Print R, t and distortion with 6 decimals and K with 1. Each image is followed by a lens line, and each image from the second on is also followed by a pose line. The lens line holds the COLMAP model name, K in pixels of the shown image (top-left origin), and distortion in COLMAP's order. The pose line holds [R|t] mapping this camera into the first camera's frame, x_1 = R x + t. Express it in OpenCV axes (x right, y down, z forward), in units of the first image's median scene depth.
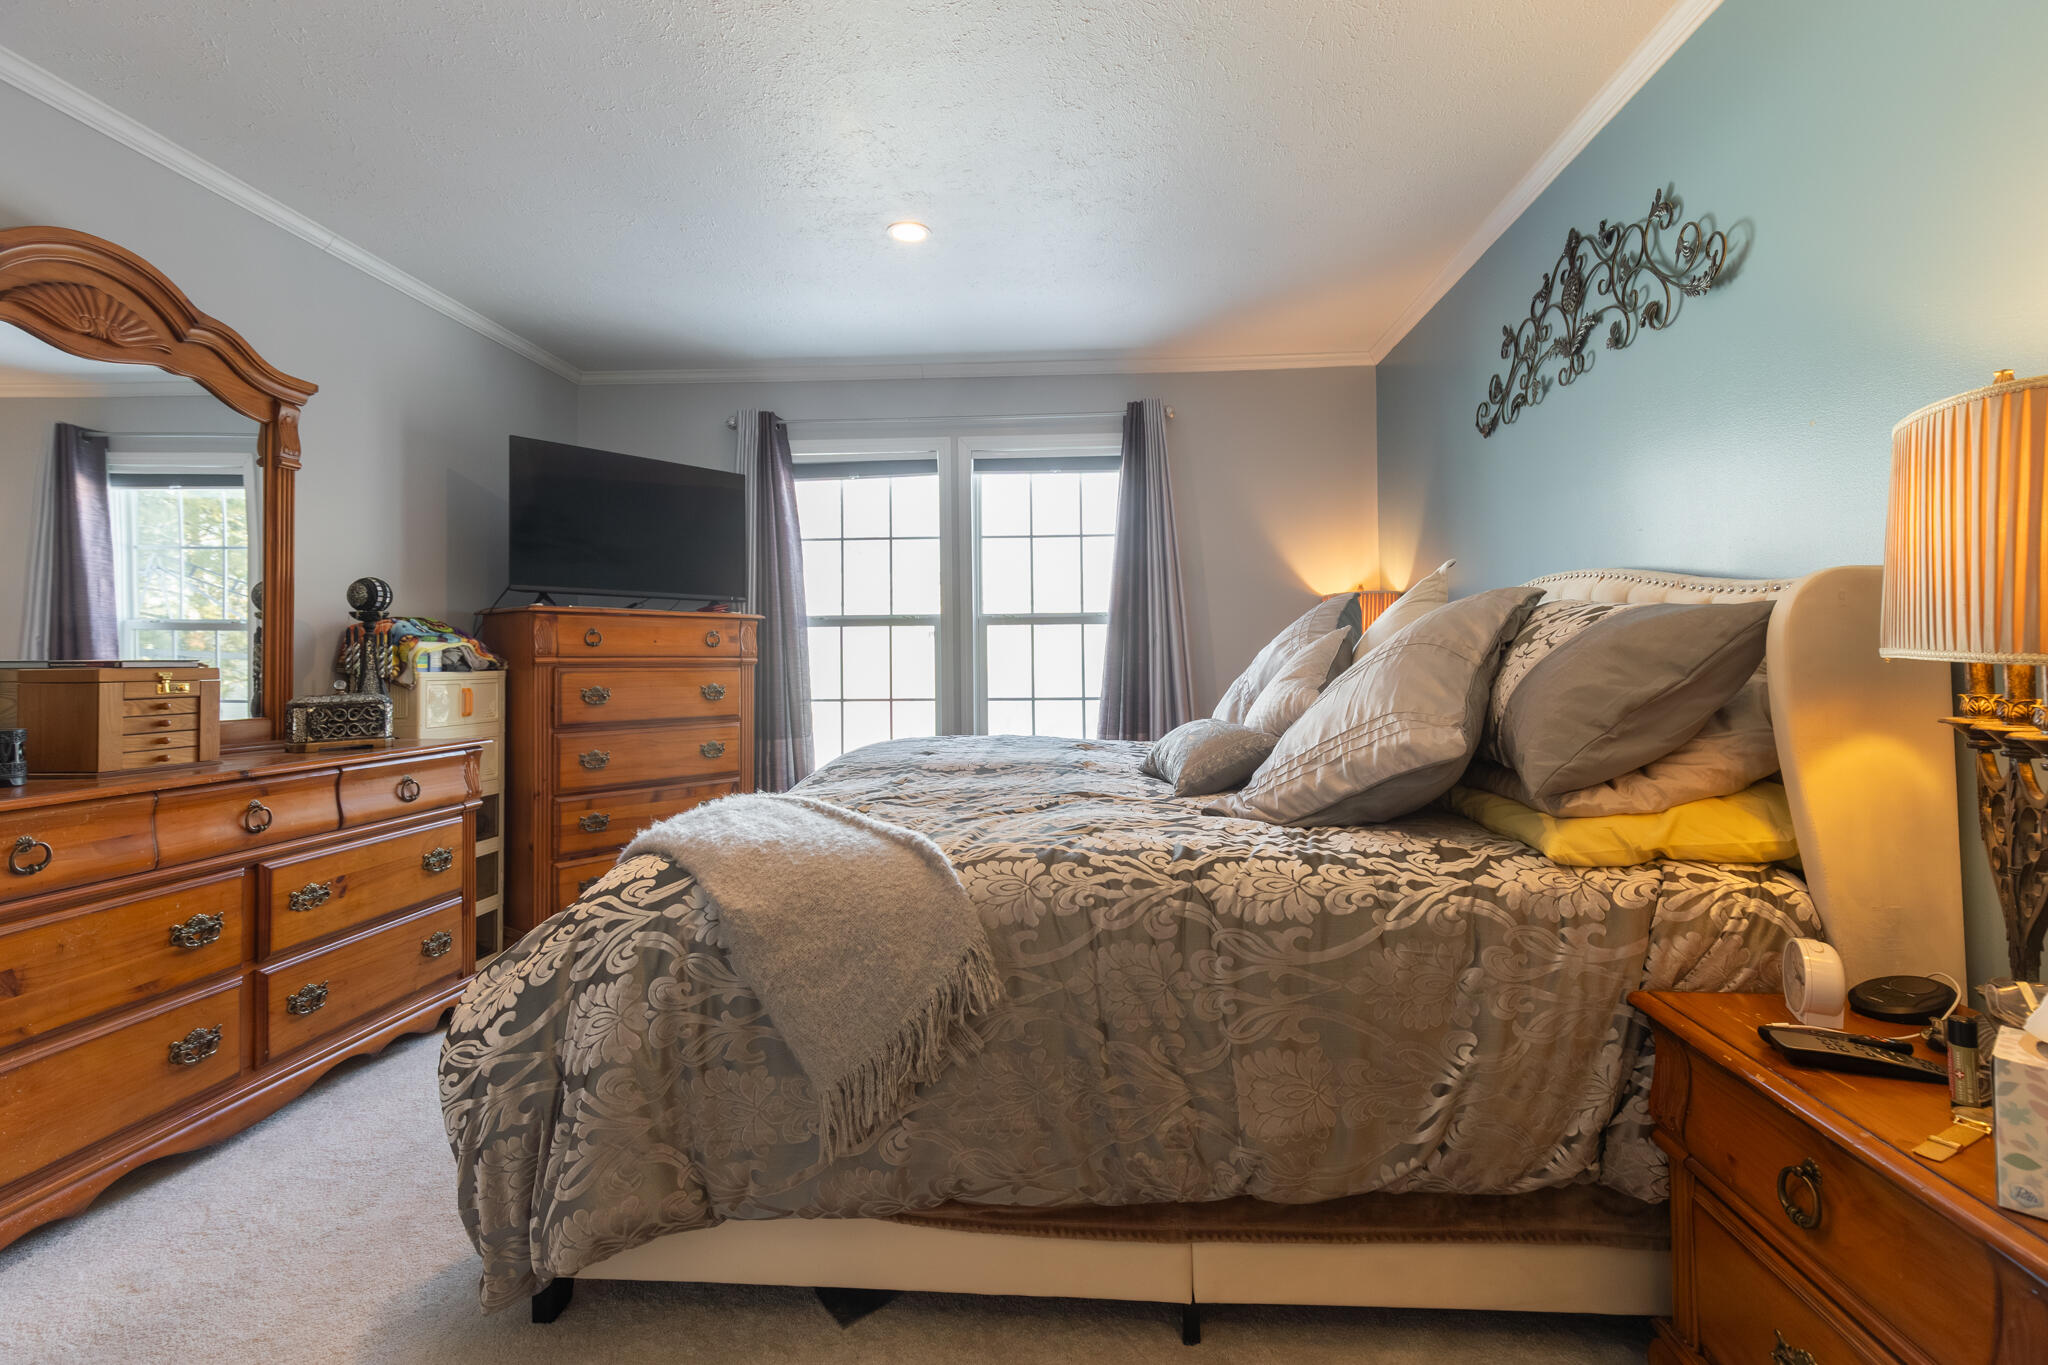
lens RADIAL K [[921.6, 0, 1031.0], [0, 921.6, 656.2], [0, 0, 1]] dist [-0.000426, -0.000493]
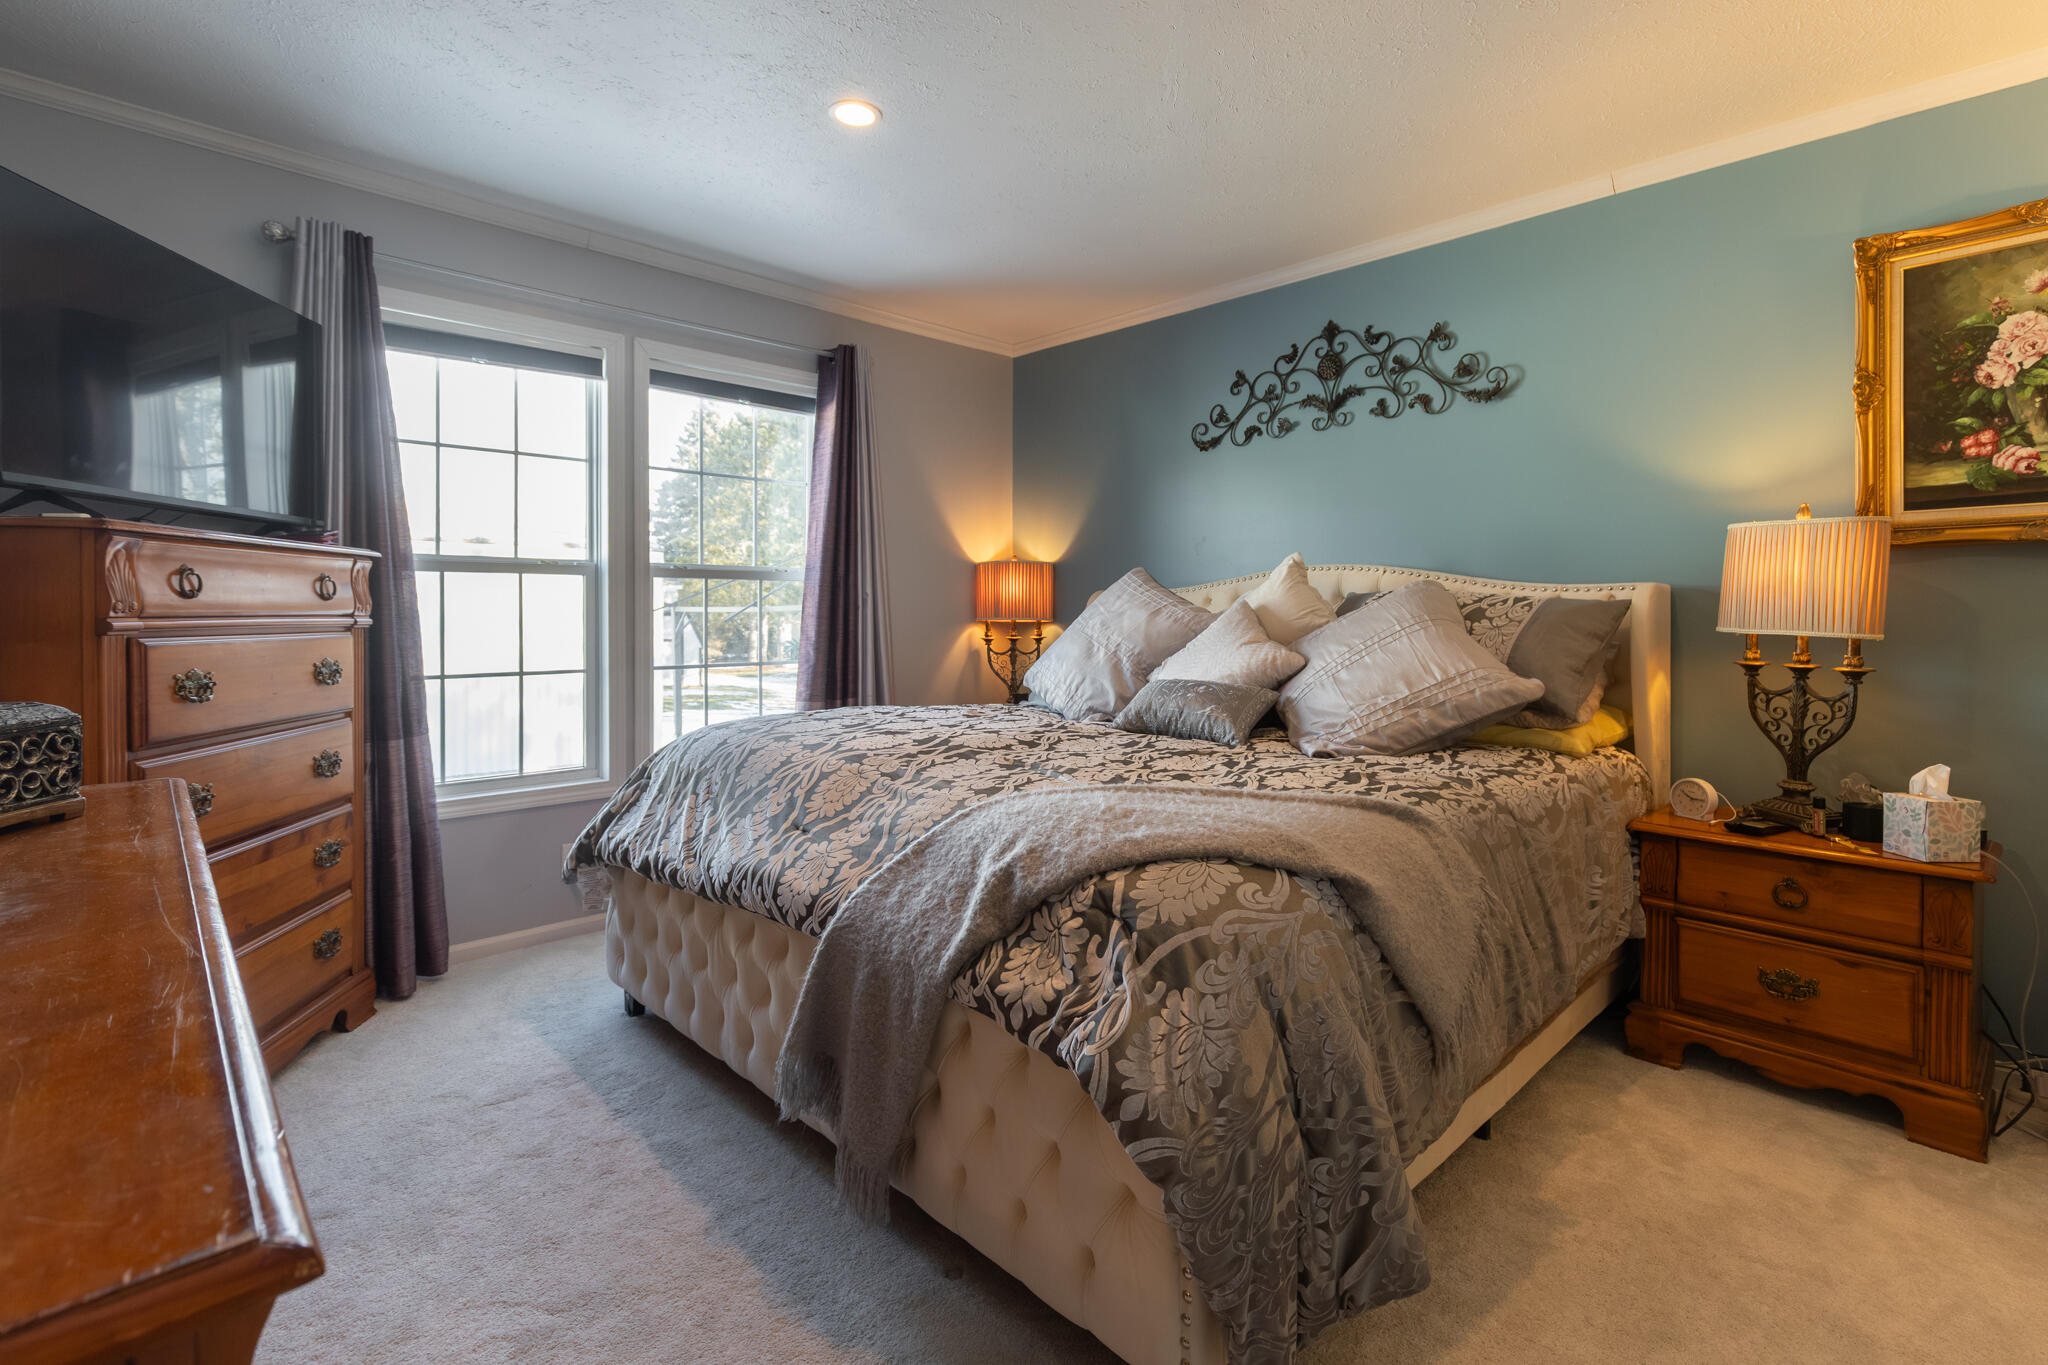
lens RADIAL K [[945.5, 0, 1025.4], [0, 945.5, 633.1], [0, 0, 1]] dist [0.001444, 0.000258]
pose [[0.678619, -0.007167, 0.734455, -0.468909], [-0.012321, 0.999701, 0.021139, -0.006387], [-0.734387, -0.023395, 0.678328, 0.207485]]
